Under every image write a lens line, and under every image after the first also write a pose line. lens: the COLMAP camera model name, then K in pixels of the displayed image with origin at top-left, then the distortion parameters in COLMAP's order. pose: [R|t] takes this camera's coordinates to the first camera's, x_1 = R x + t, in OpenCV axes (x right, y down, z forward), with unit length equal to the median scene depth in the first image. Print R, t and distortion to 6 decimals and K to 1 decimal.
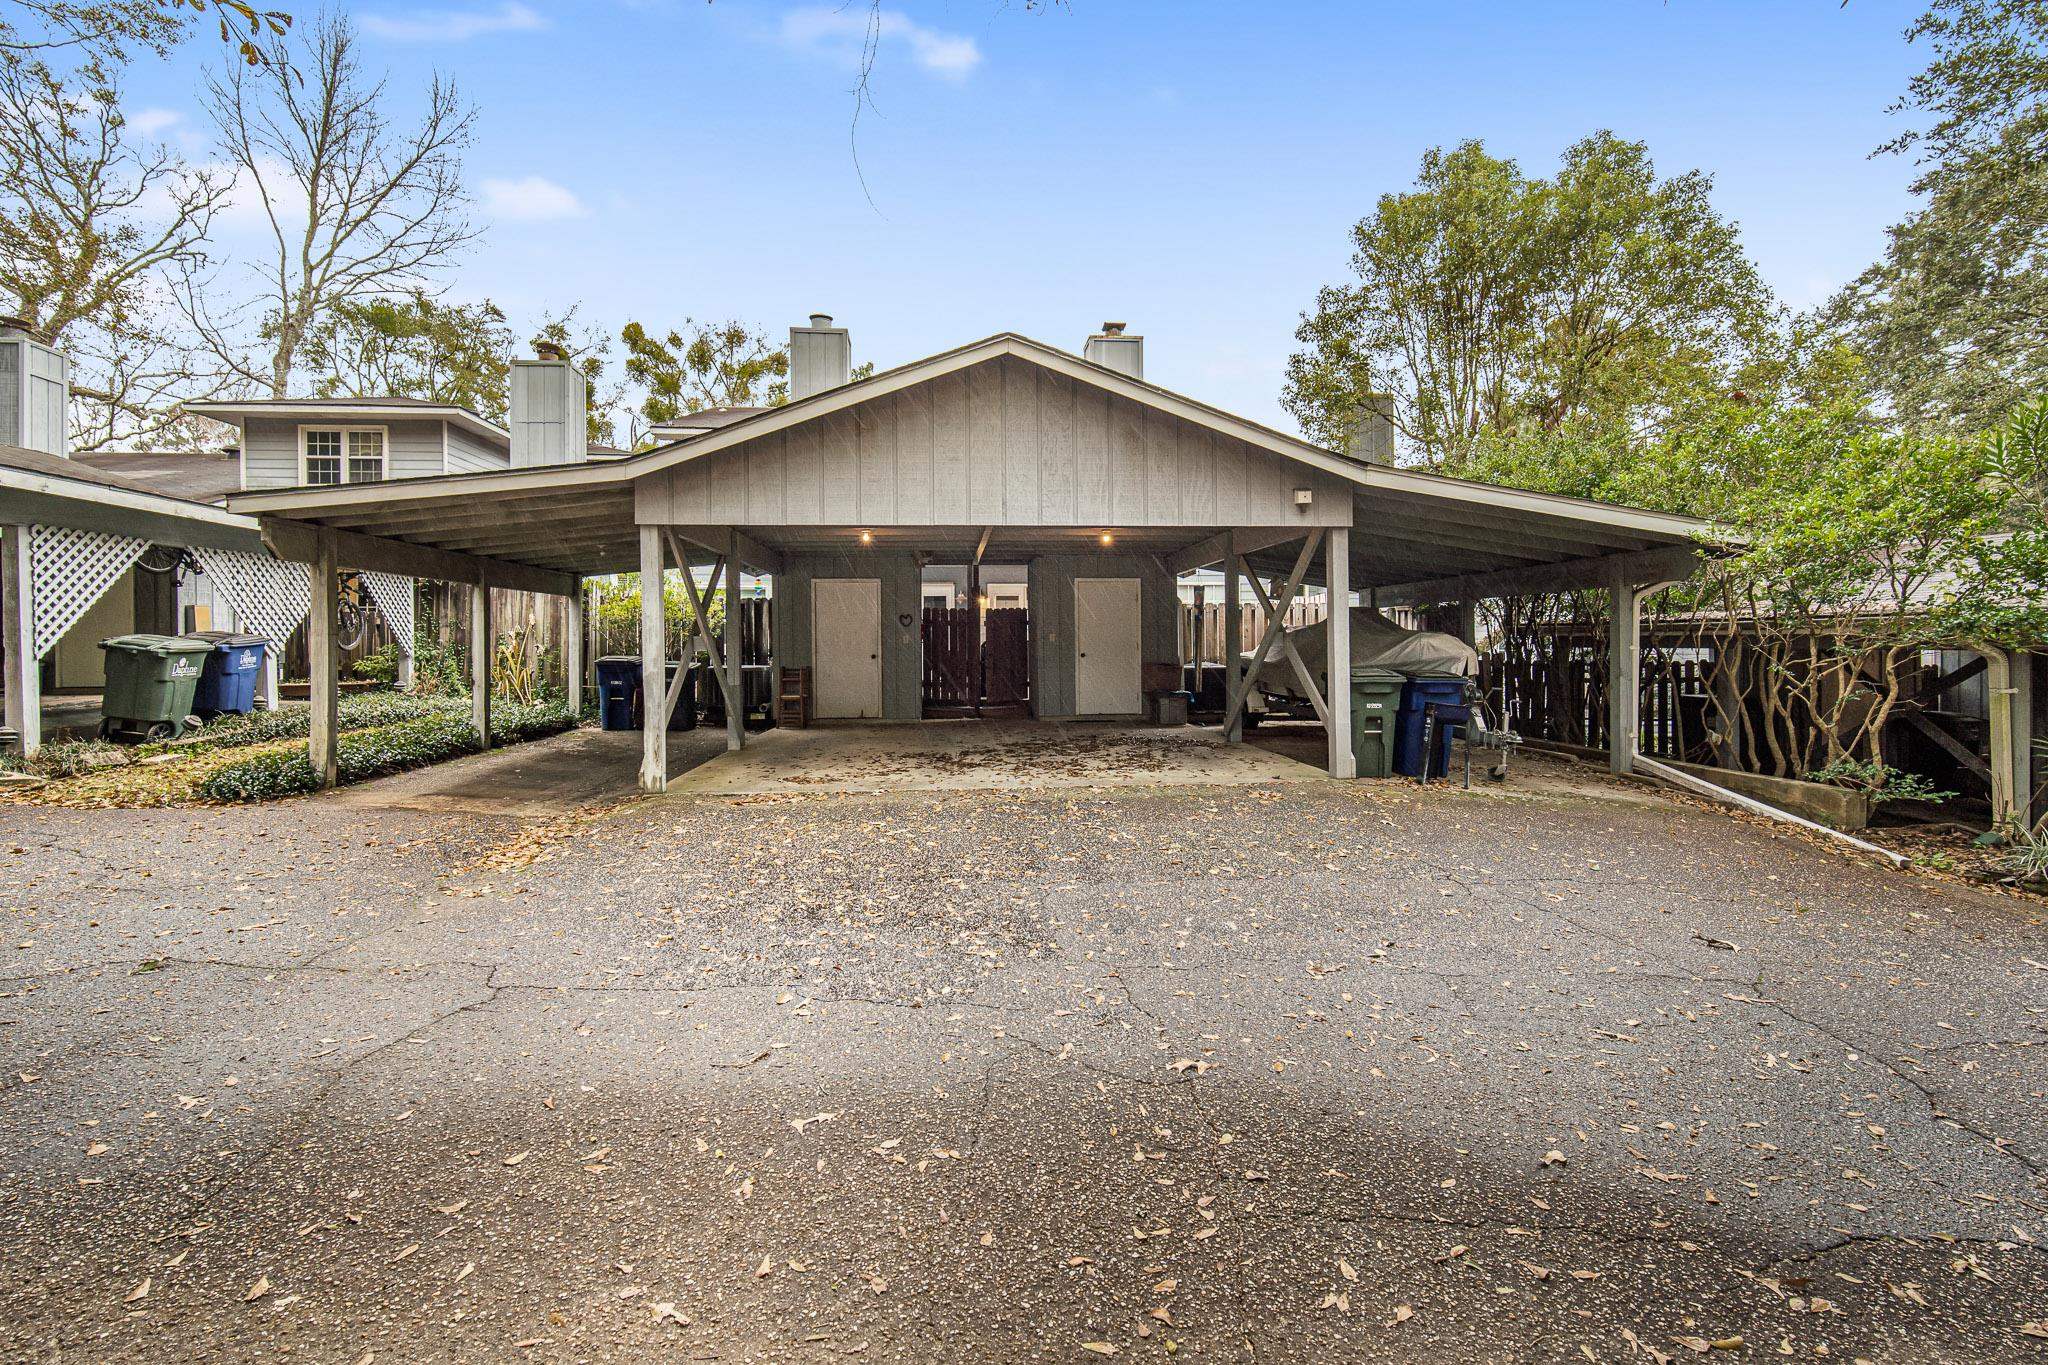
lens RADIAL K [[906.4, 0, 1024.8], [0, 906.4, 662.0], [0, 0, 1]] dist [-0.008338, 0.000296]
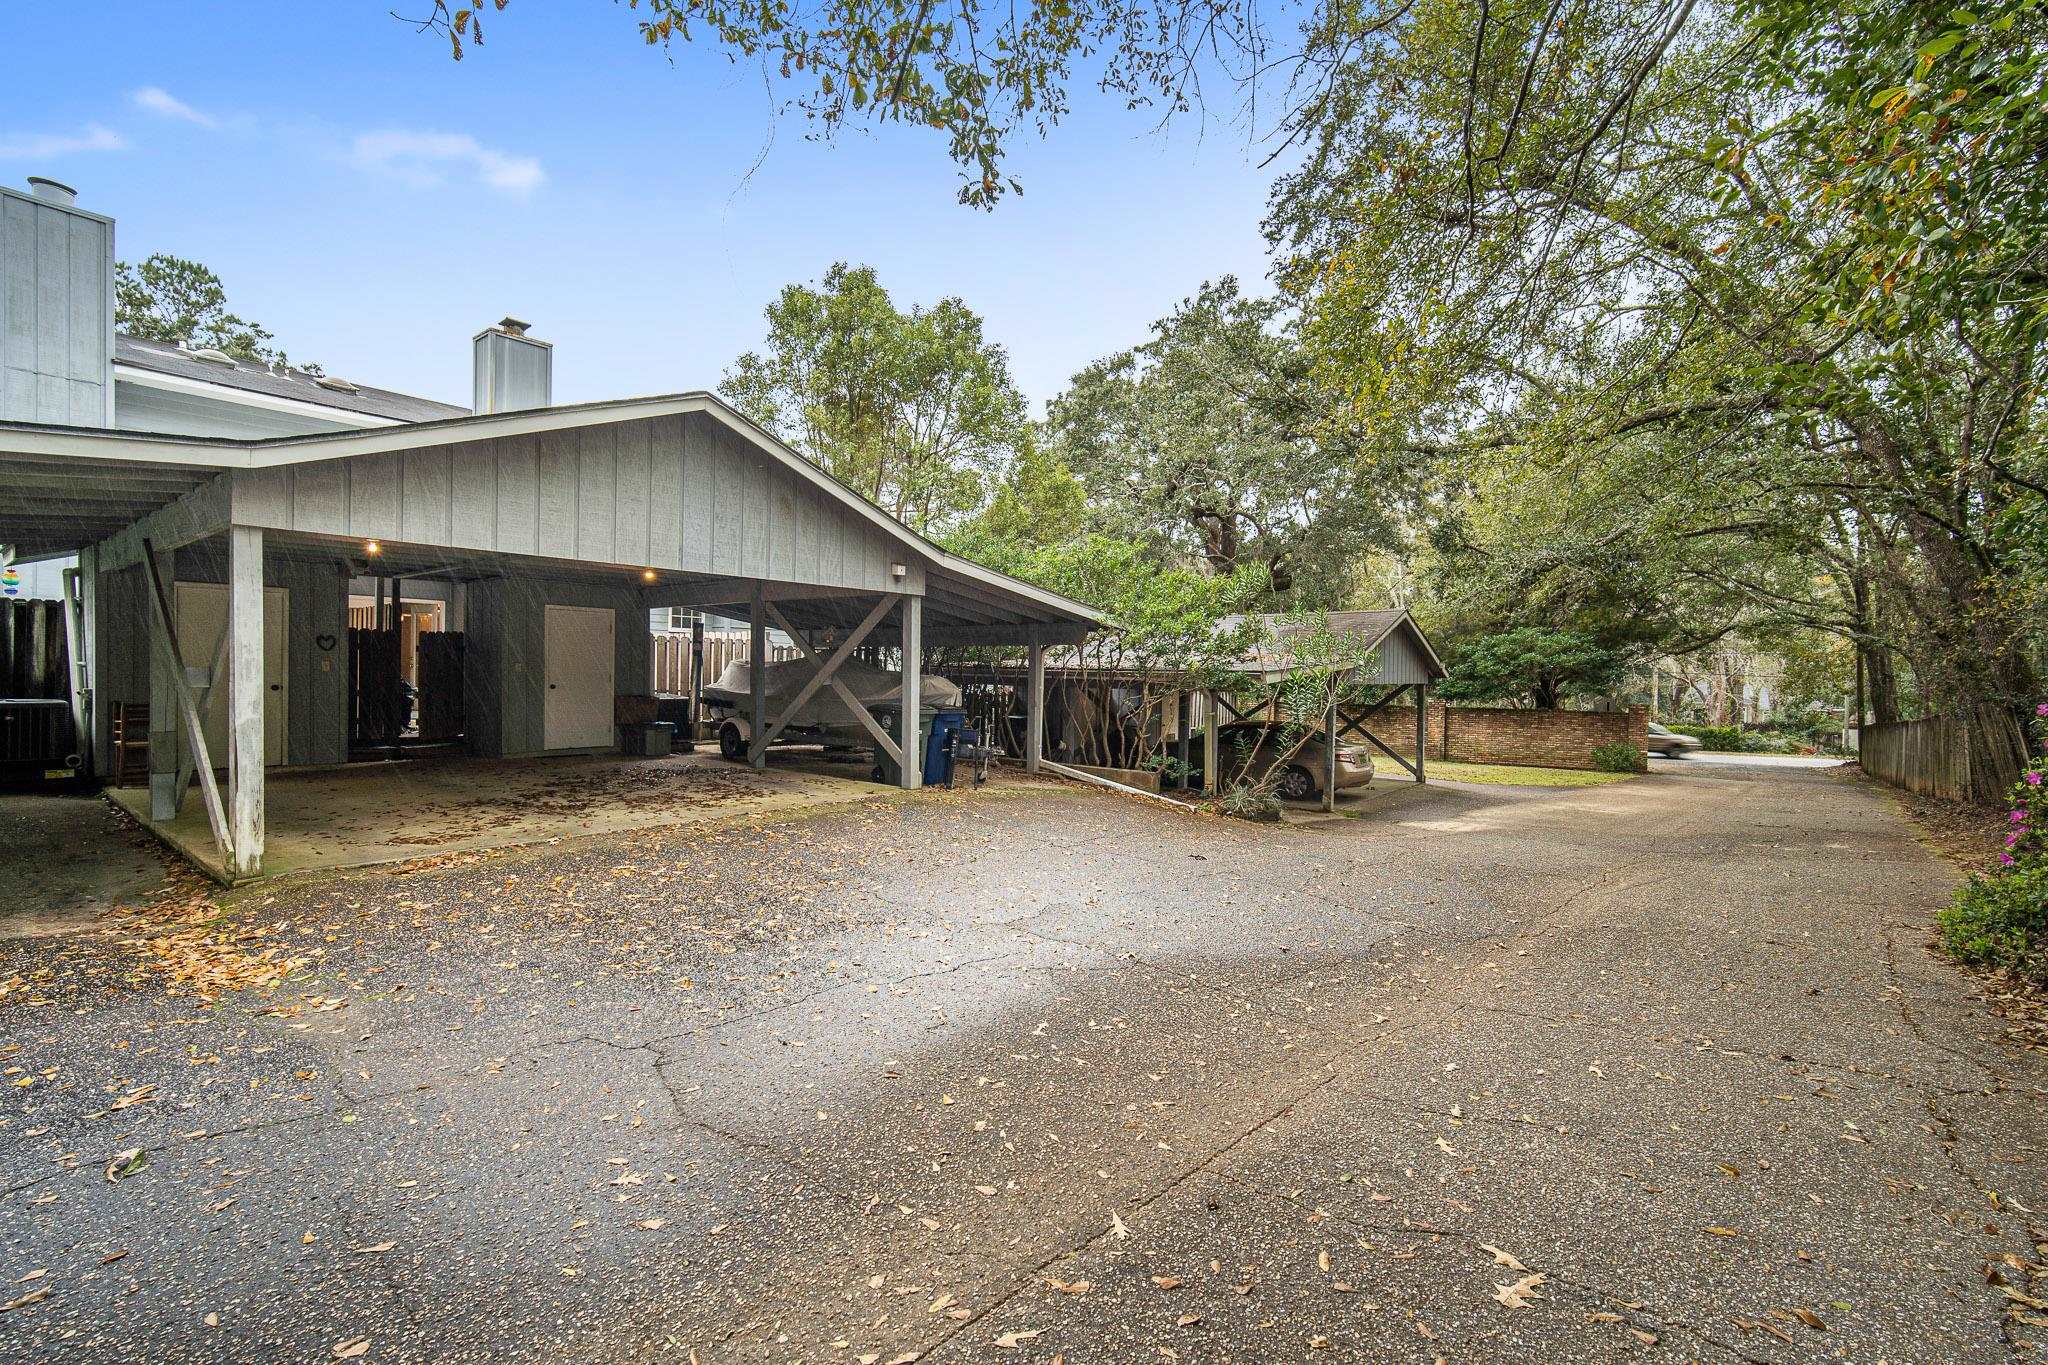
lens RADIAL K [[906.4, 0, 1017.8], [0, 906.4, 694.2], [0, 0, 1]] dist [-0.008338, 0.000296]
pose [[0.684252, -0.002238, 0.729242, -0.465369], [-0.007418, 0.999922, 0.010029, -0.019991], [-0.729208, -0.012272, 0.684182, 0.005376]]
